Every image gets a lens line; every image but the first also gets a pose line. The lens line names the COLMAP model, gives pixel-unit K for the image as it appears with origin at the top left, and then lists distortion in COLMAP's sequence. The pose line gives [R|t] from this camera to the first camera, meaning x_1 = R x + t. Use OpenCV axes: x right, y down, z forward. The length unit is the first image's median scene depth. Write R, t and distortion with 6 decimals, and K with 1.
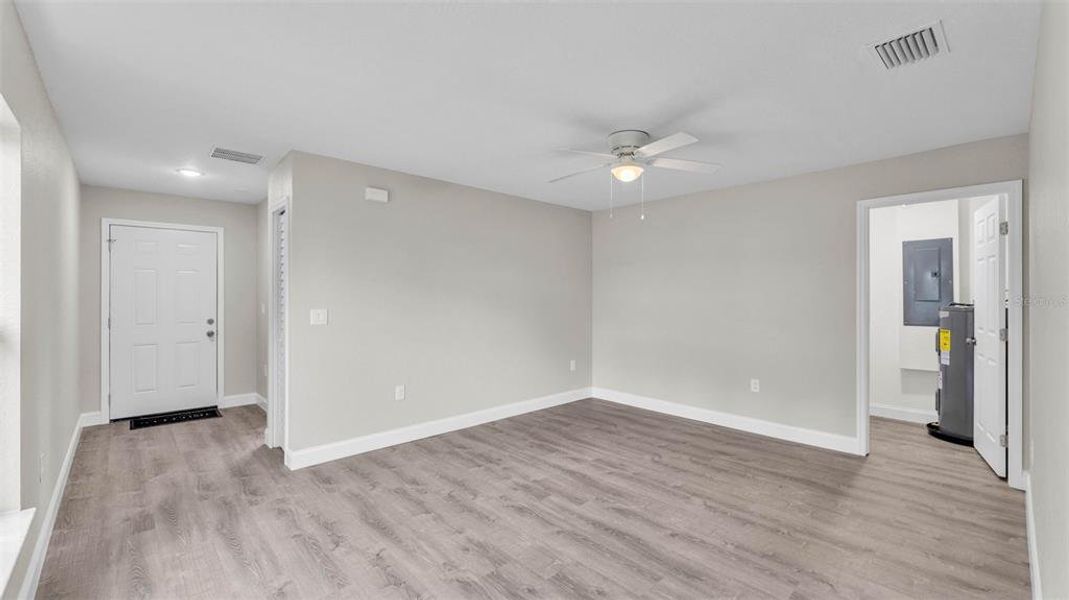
lens RADIAL K [[437.0, 0, 538.4], [0, 437.0, 300.2], [0, 0, 1]] dist [0.002715, -0.000137]
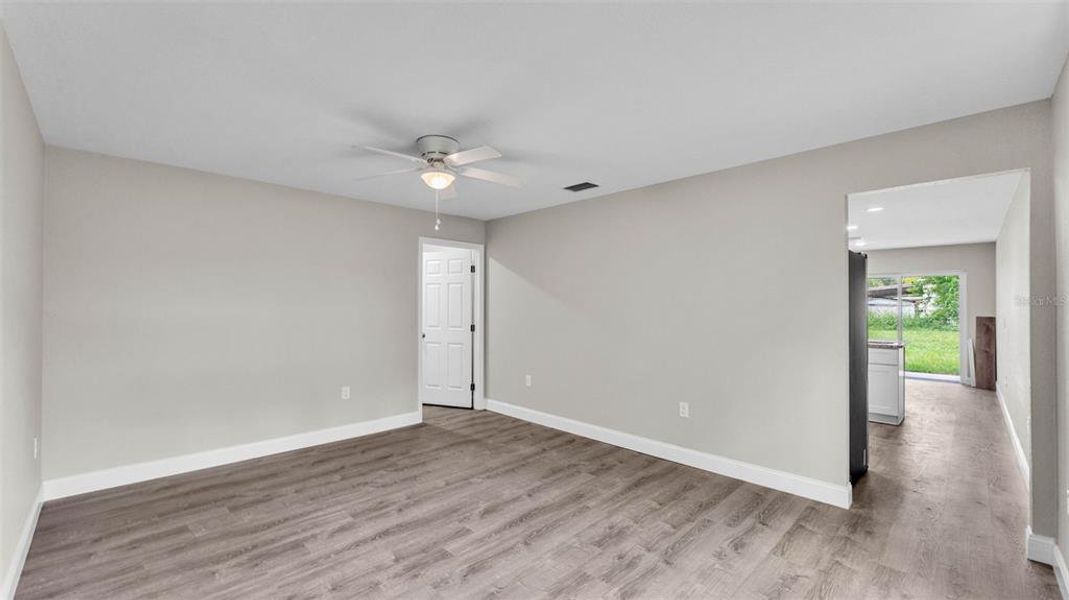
lens RADIAL K [[437.0, 0, 537.0], [0, 437.0, 301.1], [0, 0, 1]] dist [0.002715, -0.000137]
pose [[-0.025620, 0.012240, 0.999597, -0.675231], [0.008125, 0.999895, -0.012036, -0.006953], [-0.999639, 0.007813, -0.025717, 0.706161]]
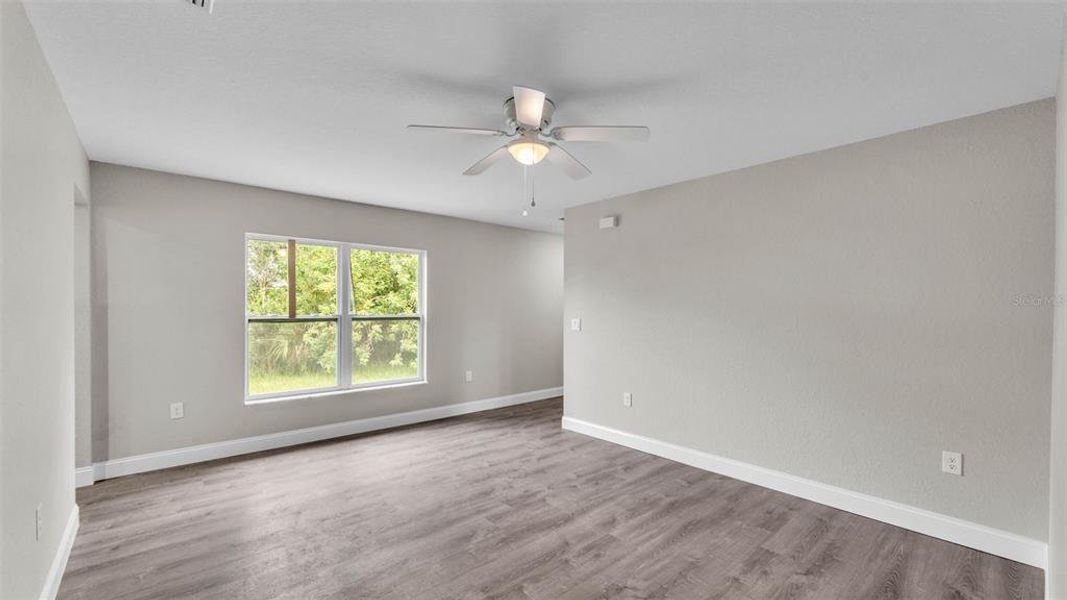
lens RADIAL K [[436.1, 0, 538.8], [0, 436.1, 320.0], [0, 0, 1]] dist [0.002715, -0.000137]
pose [[-0.036427, 0.015955, -0.999209, 0.859727], [-0.016686, 0.999723, 0.016571, -0.000206], [0.999197, 0.017276, -0.036151, 0.918662]]
